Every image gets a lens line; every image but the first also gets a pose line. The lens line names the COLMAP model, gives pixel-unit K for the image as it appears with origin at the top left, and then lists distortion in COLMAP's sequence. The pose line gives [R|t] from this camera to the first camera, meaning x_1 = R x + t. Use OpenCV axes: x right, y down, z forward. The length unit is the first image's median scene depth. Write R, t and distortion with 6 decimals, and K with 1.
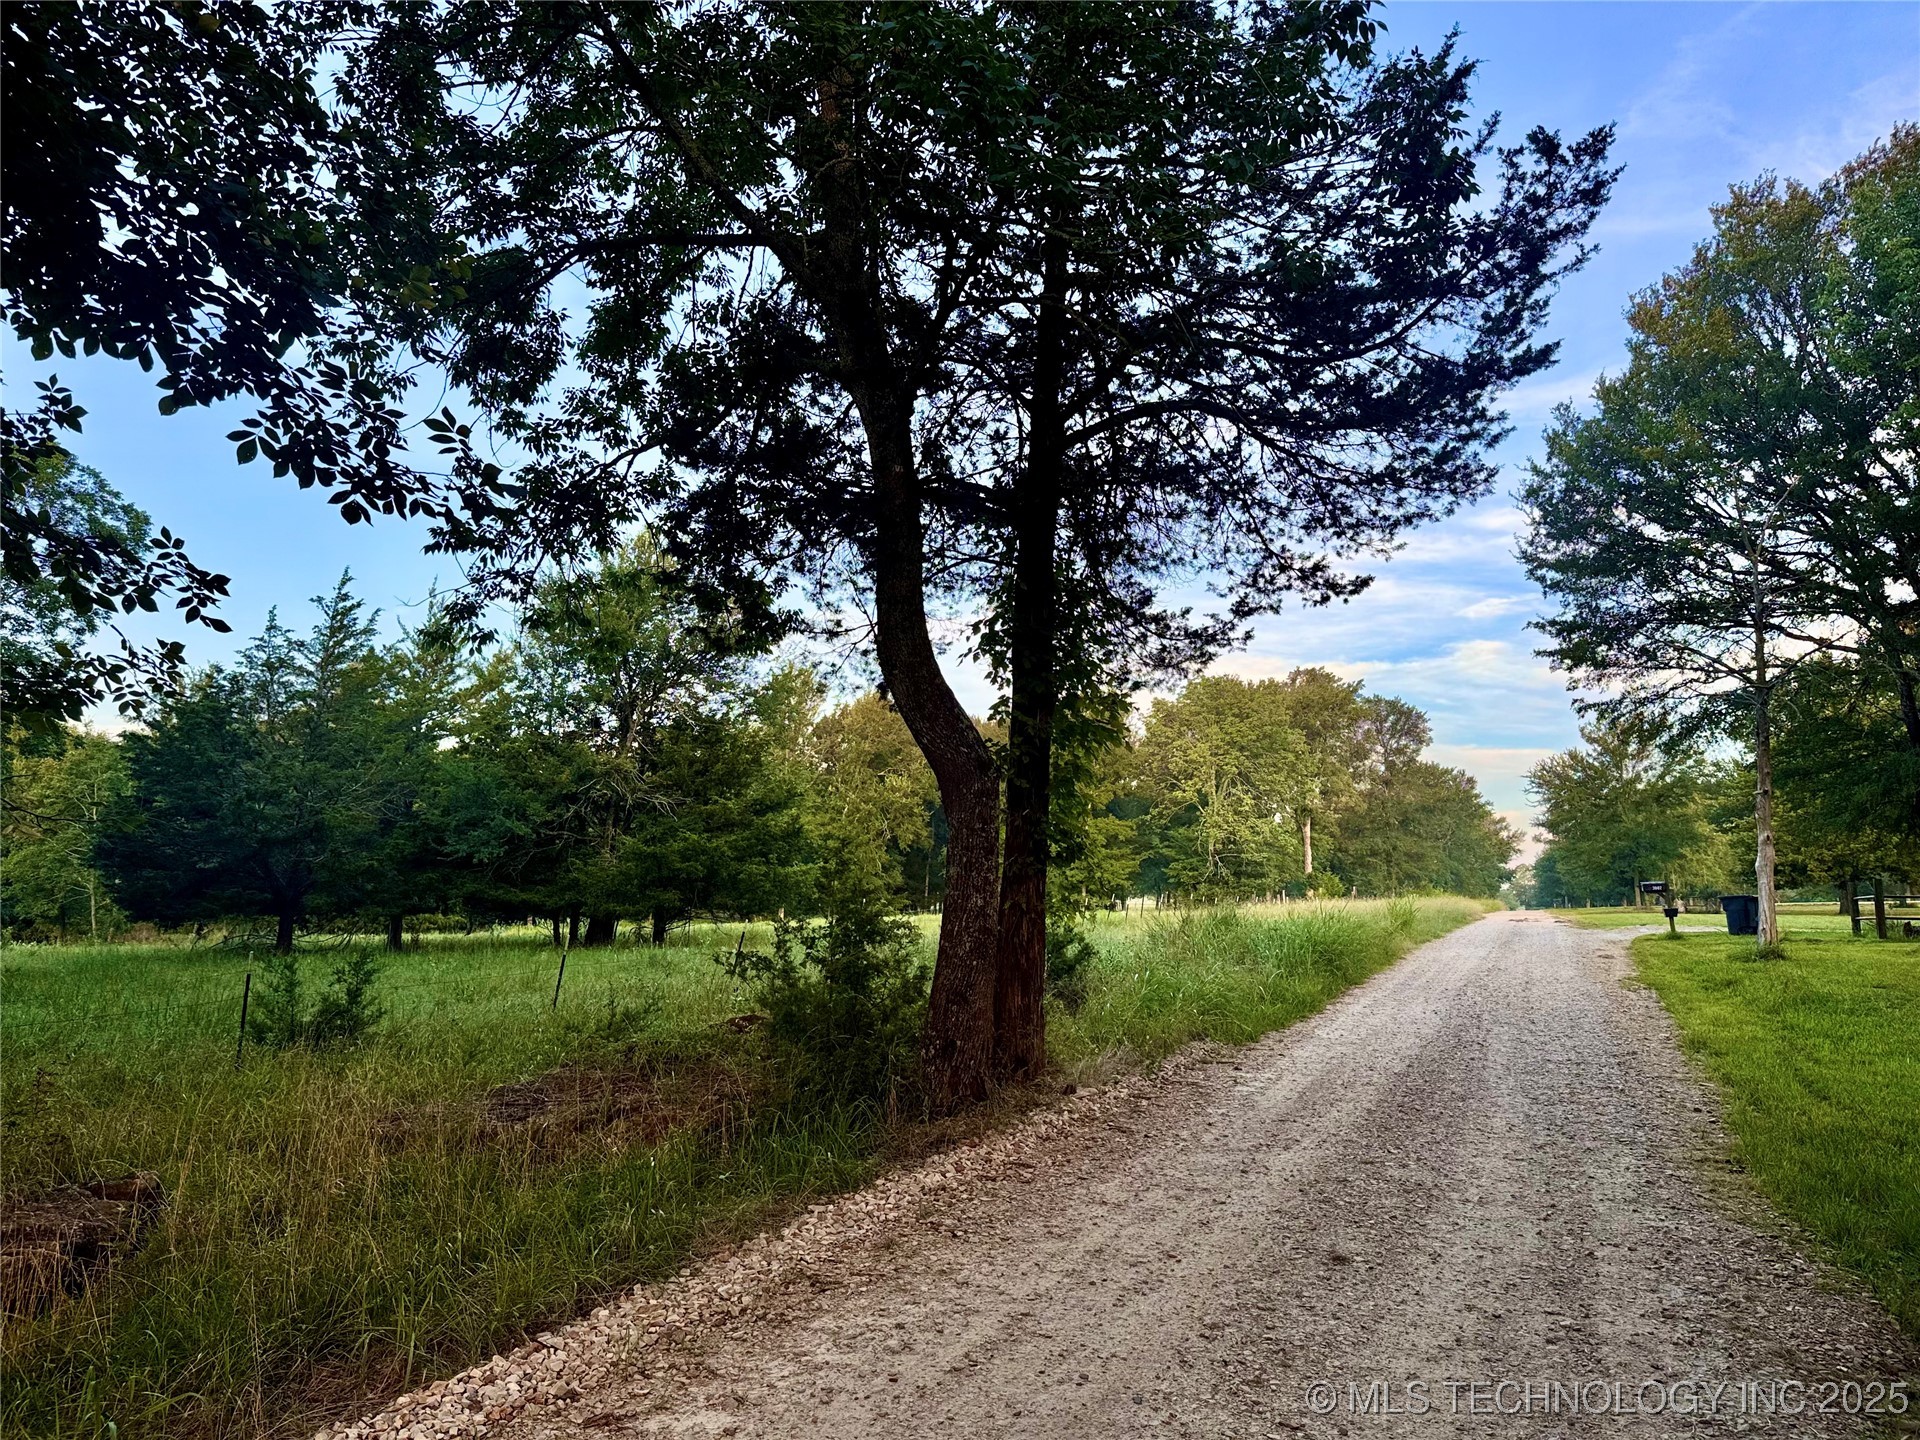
lens RADIAL K [[1343.3, 0, 963.5], [0, 1343.3, 721.7], [0, 0, 1]] dist [0.007744, -0.000106]
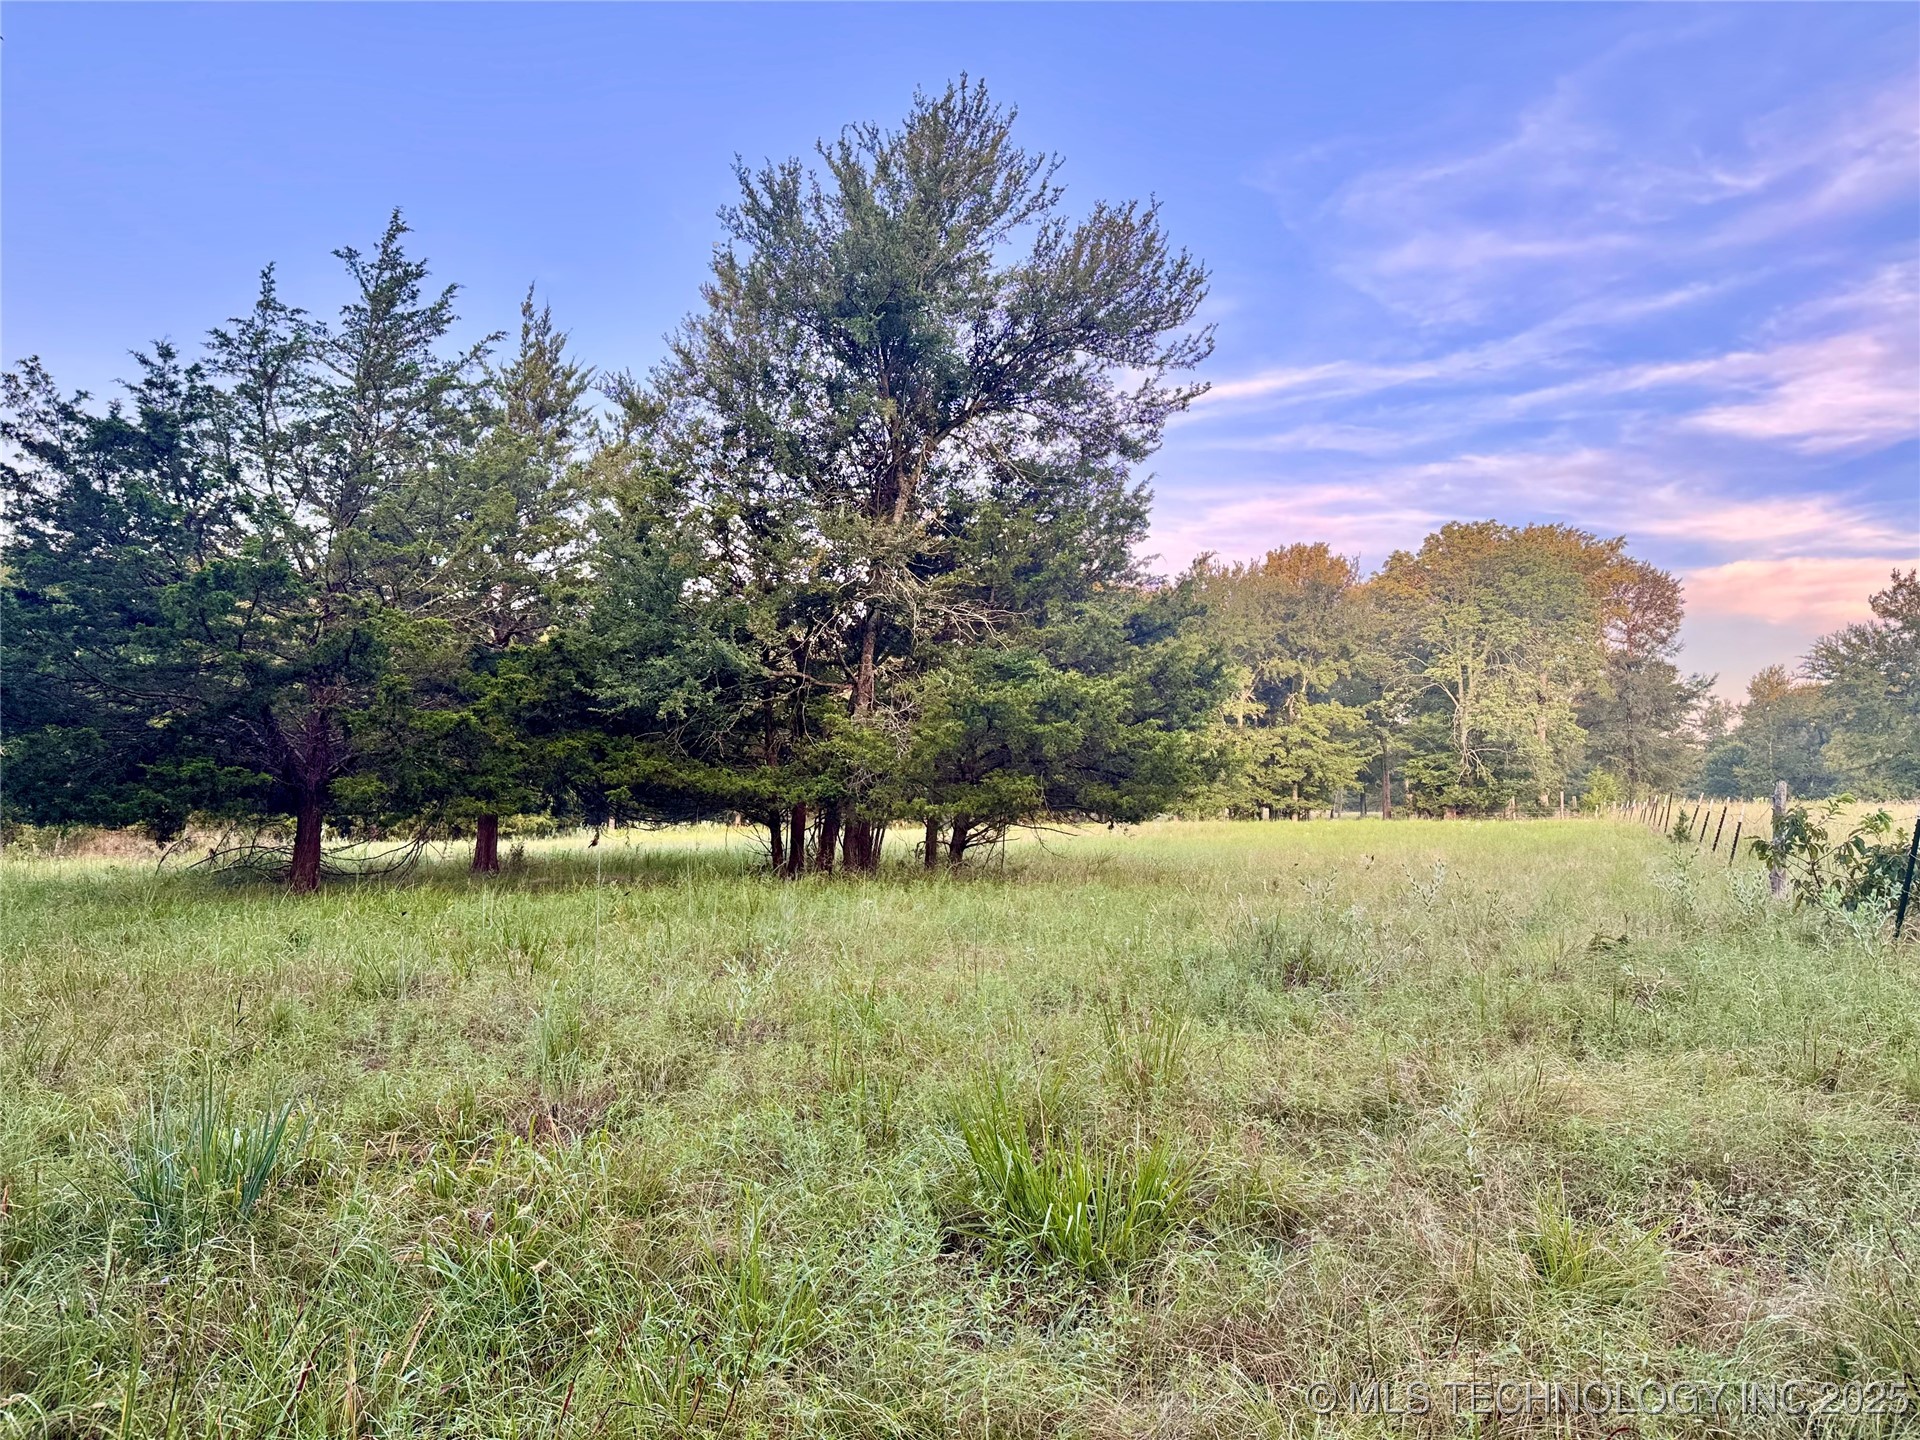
lens RADIAL K [[1343.3, 0, 956.8], [0, 1343.3, 721.4], [0, 0, 1]] dist [0.007744, -0.000106]
pose [[0.999554, 0.005623, -0.029314, -0.095038], [-0.003613, 0.997668, 0.068153, 0.029417], [0.029629, -0.068017, 0.997244, 0.198169]]
